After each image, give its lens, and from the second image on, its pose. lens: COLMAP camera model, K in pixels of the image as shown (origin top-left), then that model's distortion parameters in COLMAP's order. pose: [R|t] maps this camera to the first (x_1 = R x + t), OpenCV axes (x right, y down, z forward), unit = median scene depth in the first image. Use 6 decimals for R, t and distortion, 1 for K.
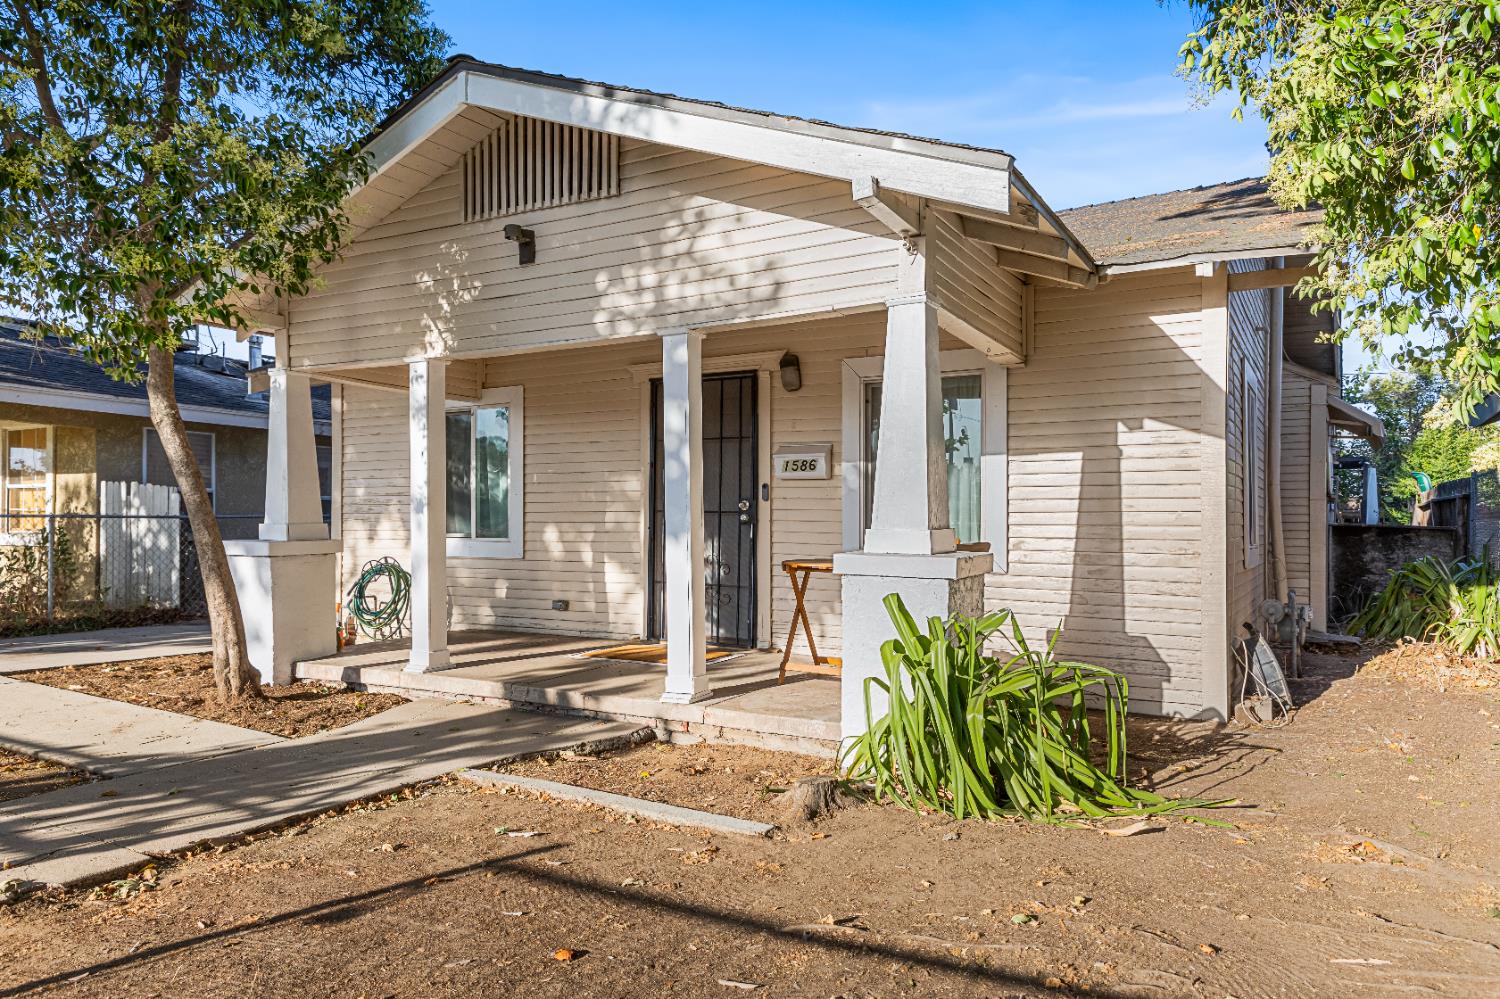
lens RADIAL K [[1017.2, 0, 749.1], [0, 1017.2, 490.0], [0, 0, 1]] dist [0.002899, 0.003525]
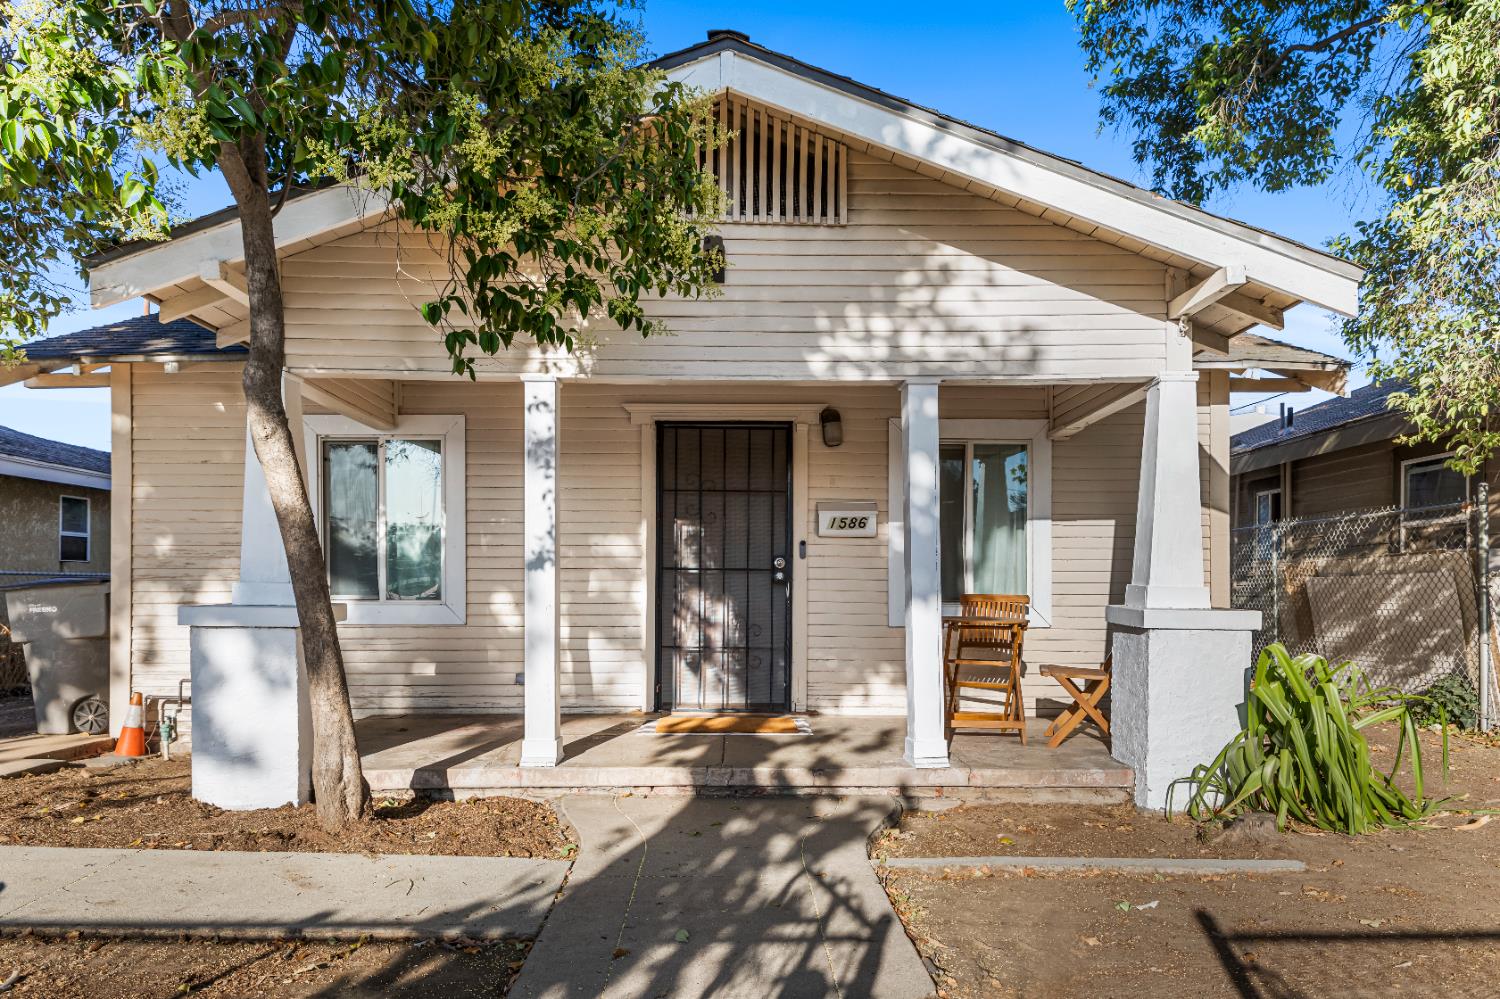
lens RADIAL K [[1023.6, 0, 752.6], [0, 1023.6, 571.2], [0, 0, 1]] dist [-0.011100, -0.001528]
pose [[0.858430, 0.001868, 0.512928, -0.660301], [-0.014993, 0.999657, 0.021452, 0.003455], [-0.512712, -0.026105, 0.858164, 0.236466]]
